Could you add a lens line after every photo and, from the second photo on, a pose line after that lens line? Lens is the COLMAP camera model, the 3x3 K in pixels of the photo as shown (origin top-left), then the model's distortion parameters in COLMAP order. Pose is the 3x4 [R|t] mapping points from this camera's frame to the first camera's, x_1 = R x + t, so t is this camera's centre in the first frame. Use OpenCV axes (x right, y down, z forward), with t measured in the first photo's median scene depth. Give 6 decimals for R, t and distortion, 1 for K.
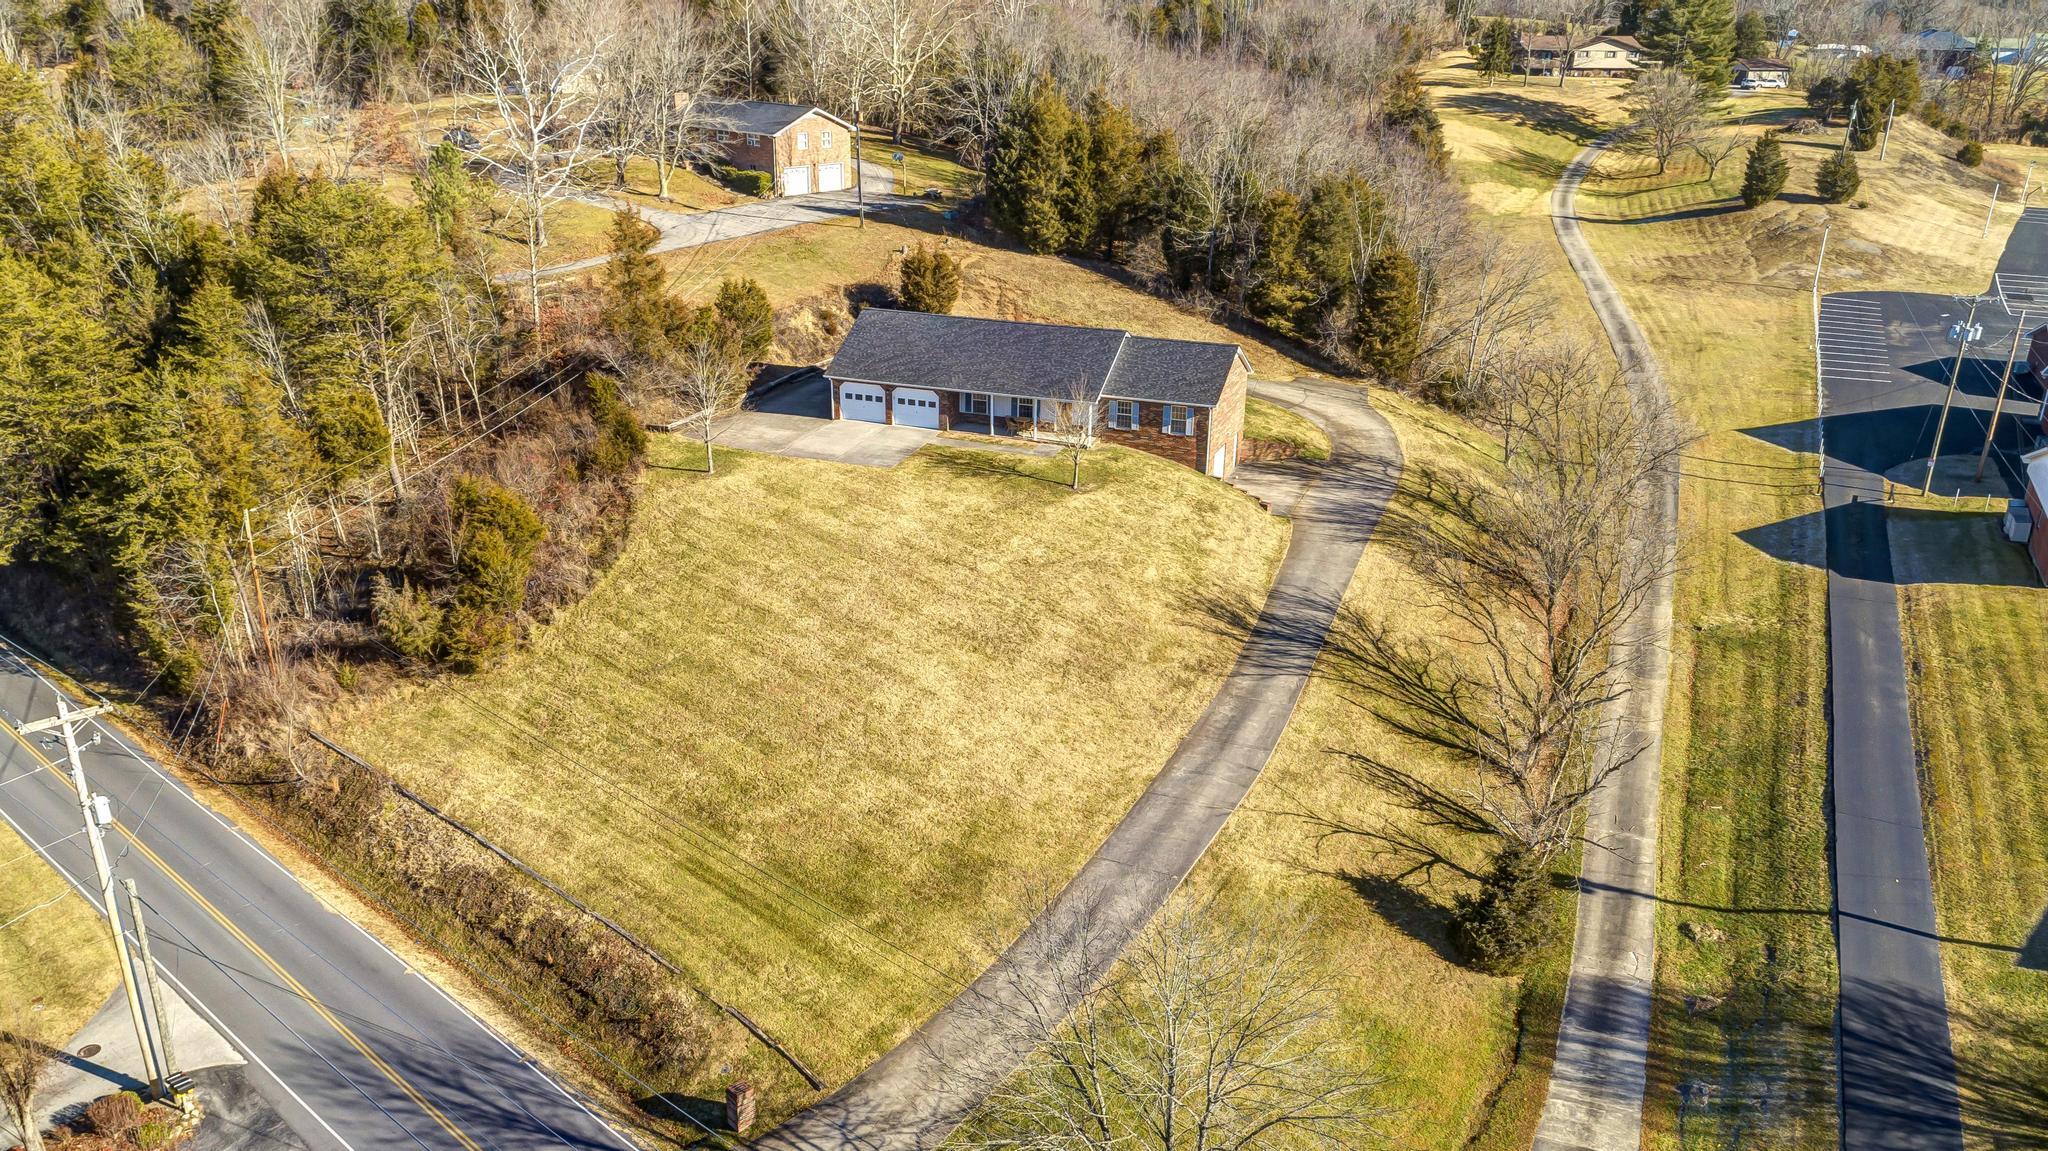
lens RADIAL K [[1694.0, 0, 1024.6], [0, 1694.0, 697.5], [0, 0, 1]] dist [0.019557, 0.007111]
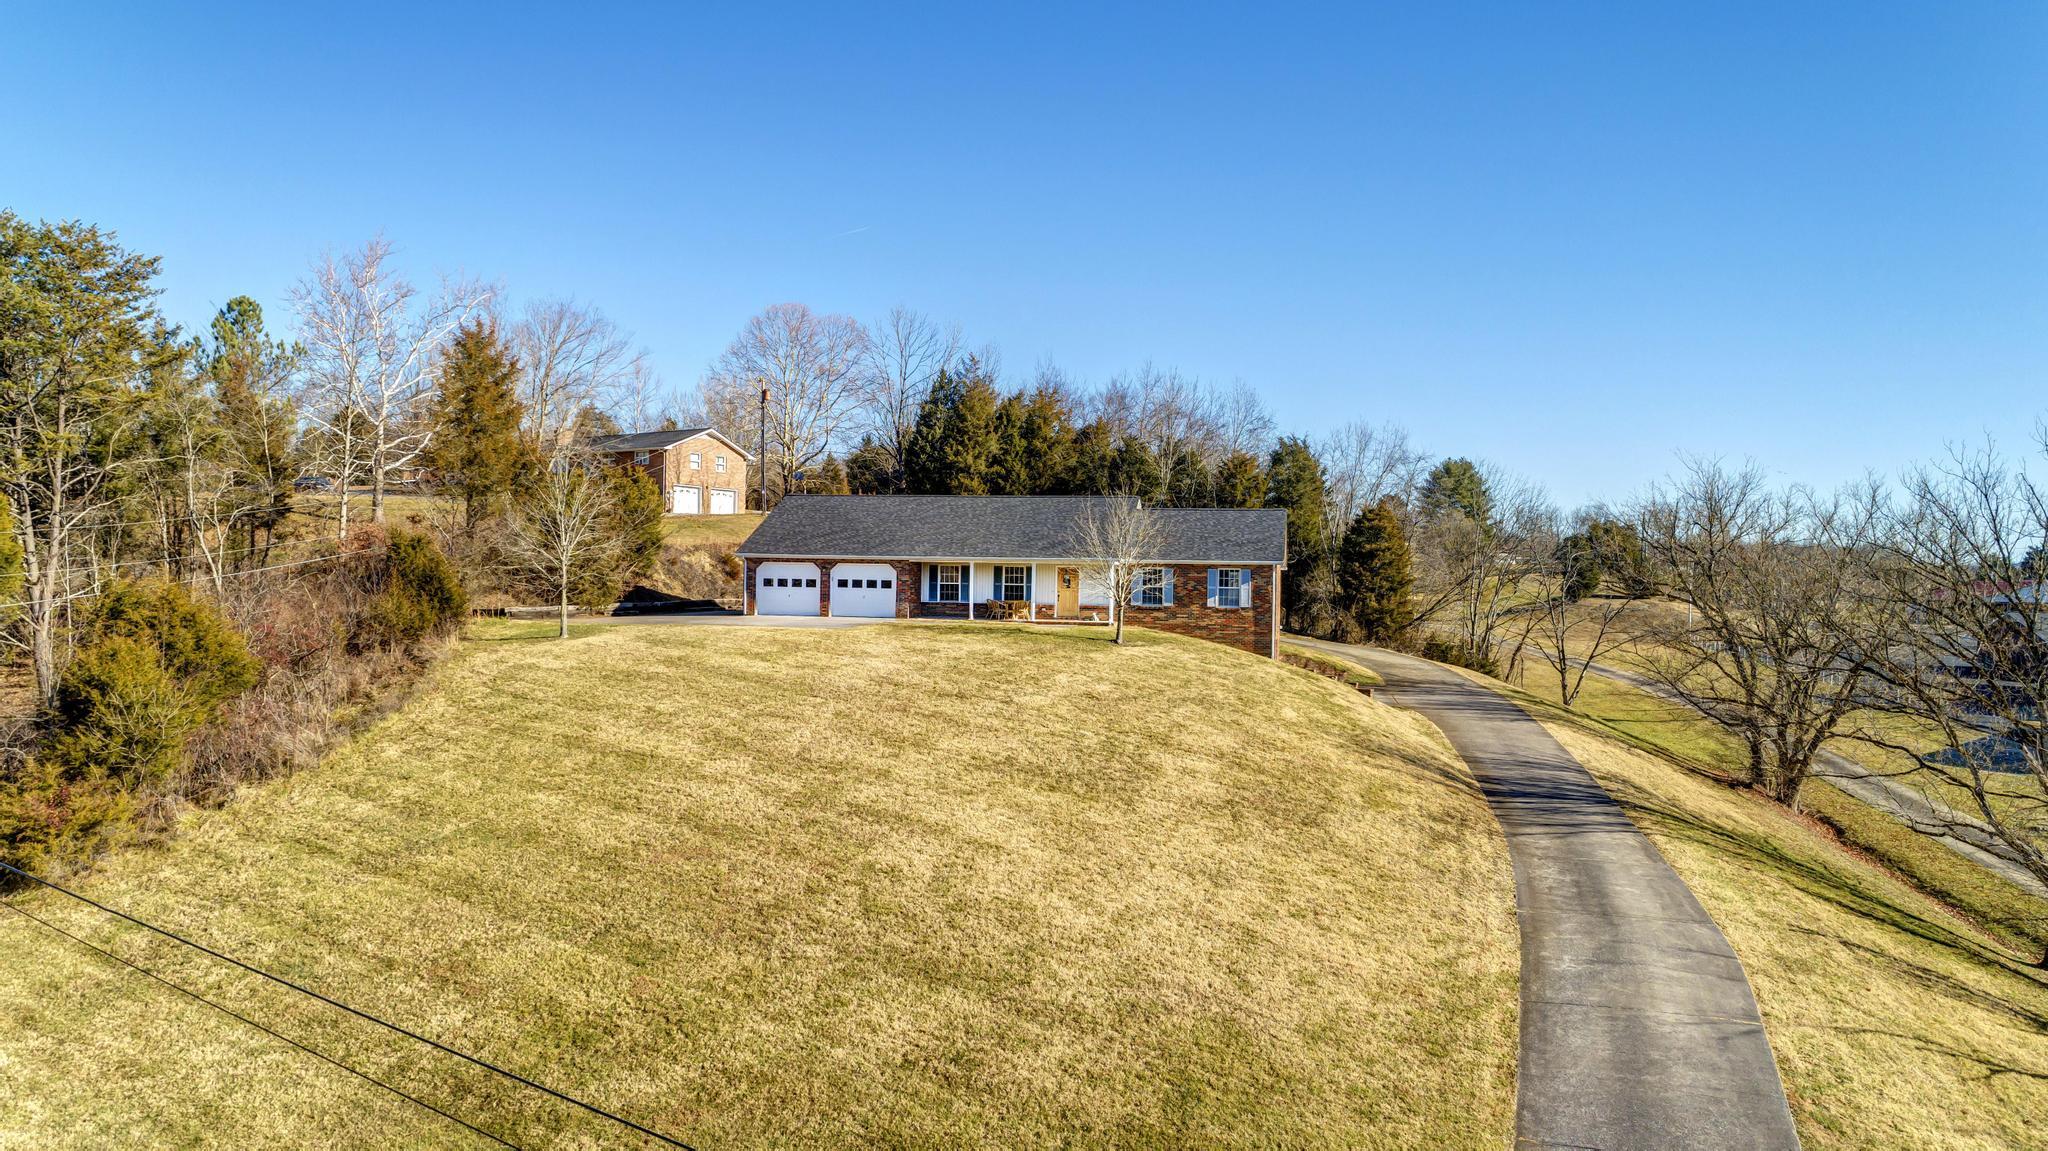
lens RADIAL K [[1379.0, 0, 1024.0], [0, 1379.0, 575.5], [0, 0, 1]] dist [0.024603, 0.002575]
pose [[0.991382, 0.001092, 0.131000, -0.074030], [0.052073, 0.914290, -0.401700, 0.065502], [-0.120210, 0.405060, 0.906353, 0.456809]]
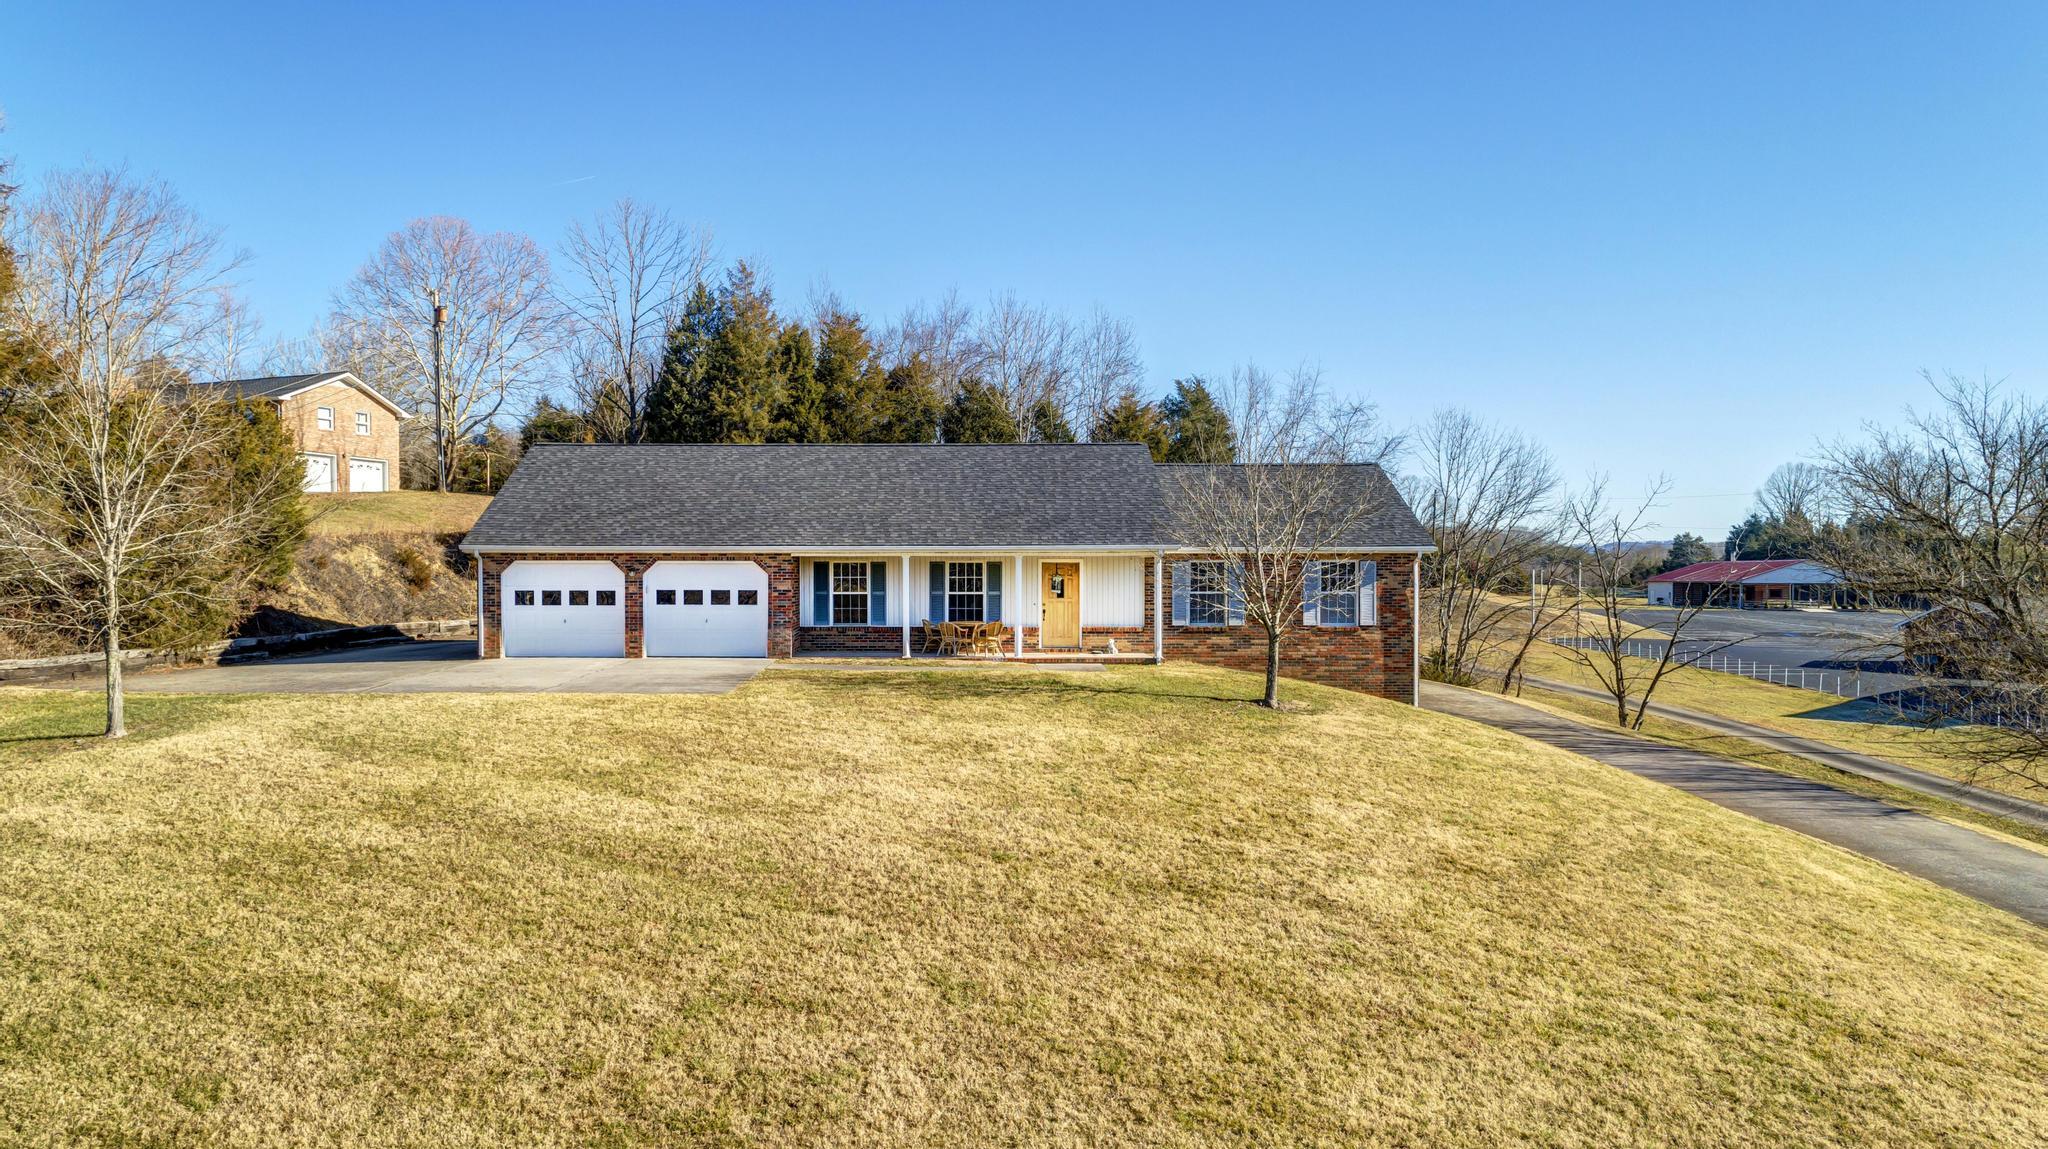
lens RADIAL K [[1434.1, 0, 918.4], [0, 1434.1, 602.1], [0, 0, 1]] dist [0.025264, -0.004960]
pose [[0.952603, -0.021546, 0.303453, -0.120684], [0.136706, 0.921421, -0.363724, -0.041543], [-0.271771, 0.387968, 0.880694, 0.691357]]
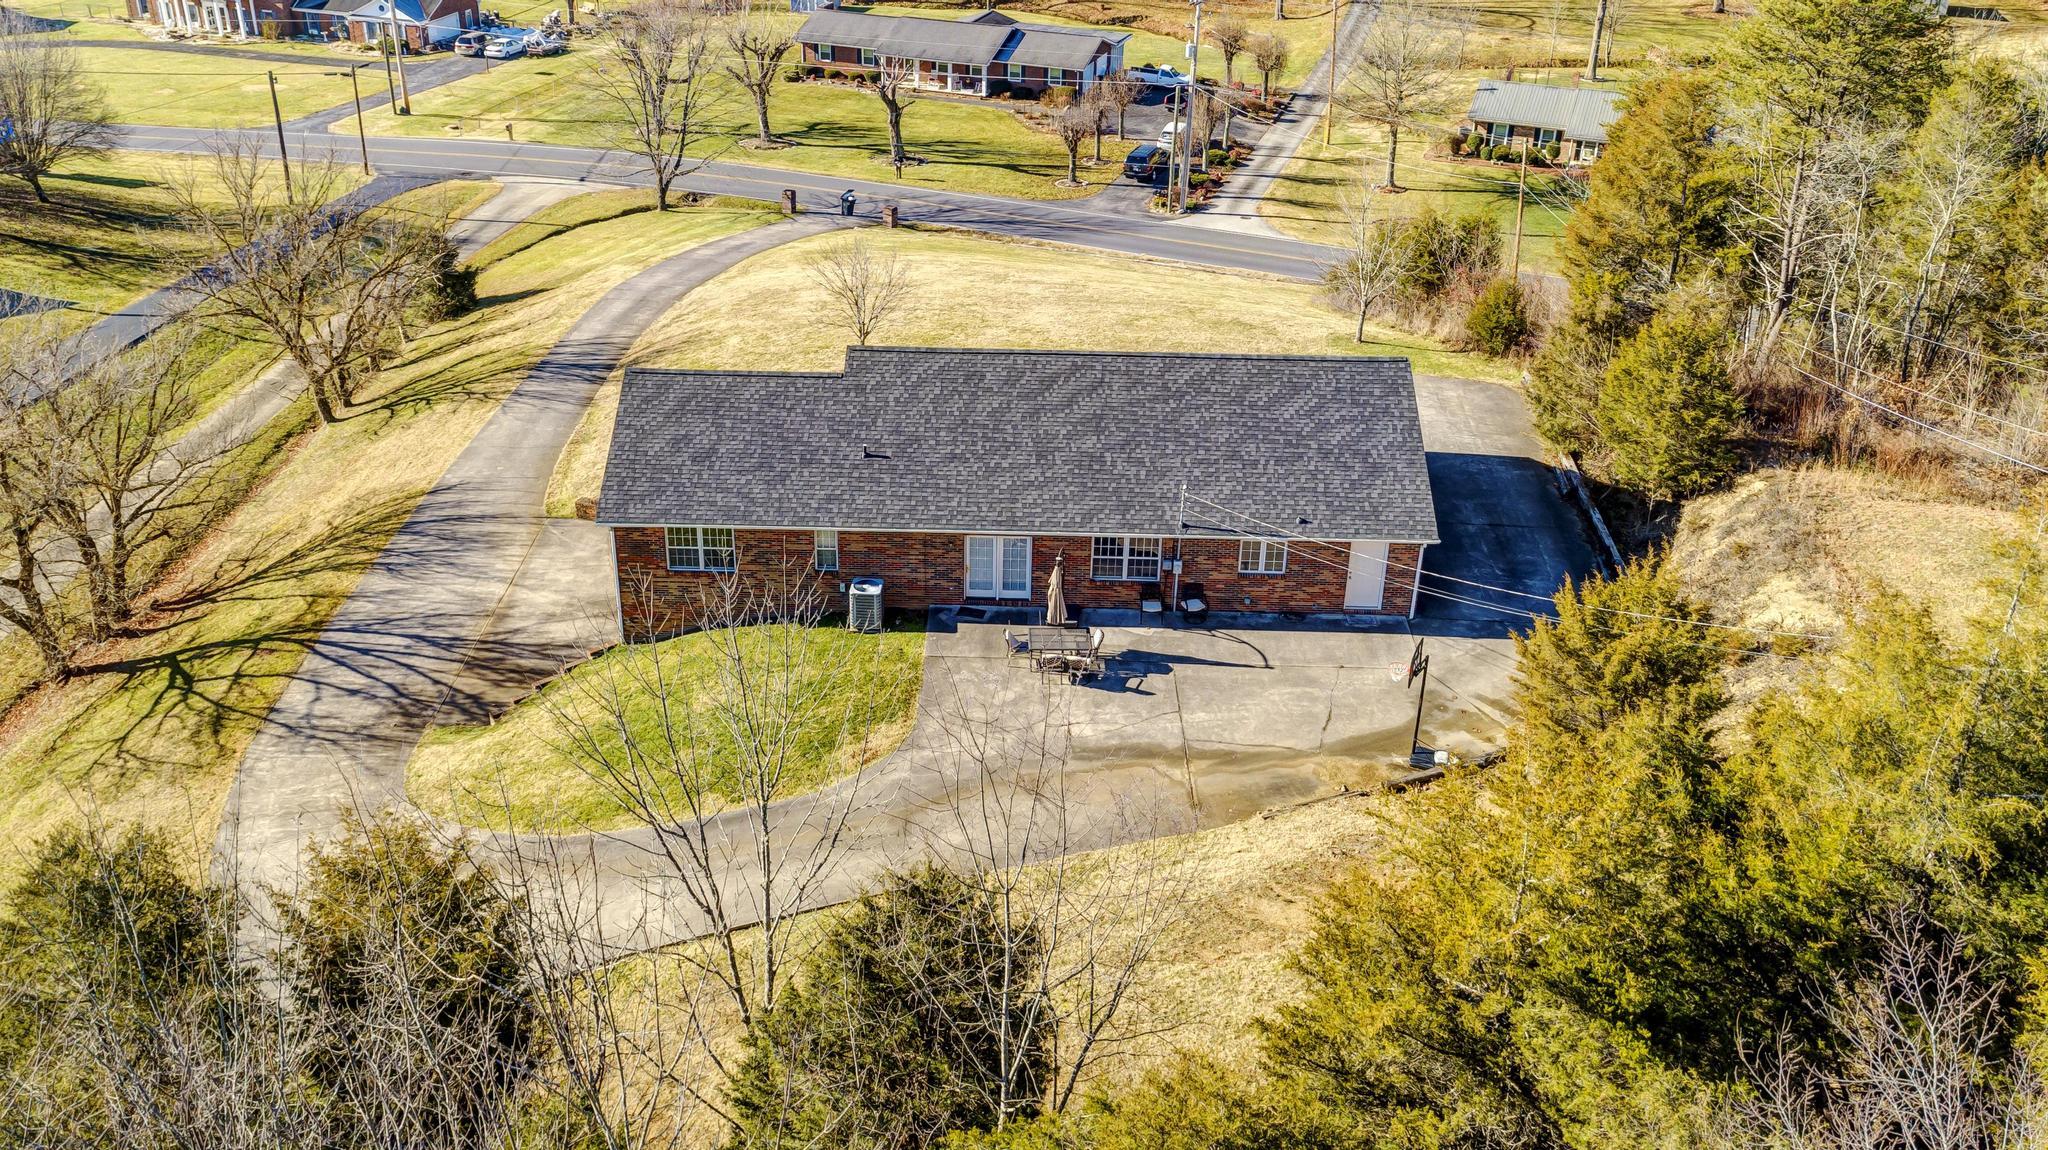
lens RADIAL K [[1702.7, 0, 991.8], [0, 1702.7, 439.8], [0, 0, 1]] dist [0.020907, 0.001068]
pose [[-0.953572, 0.101874, -0.283410, 0.168783], [-0.148803, 0.658780, 0.737473, -0.588446], [0.261834, 0.745406, -0.613036, 1.358816]]
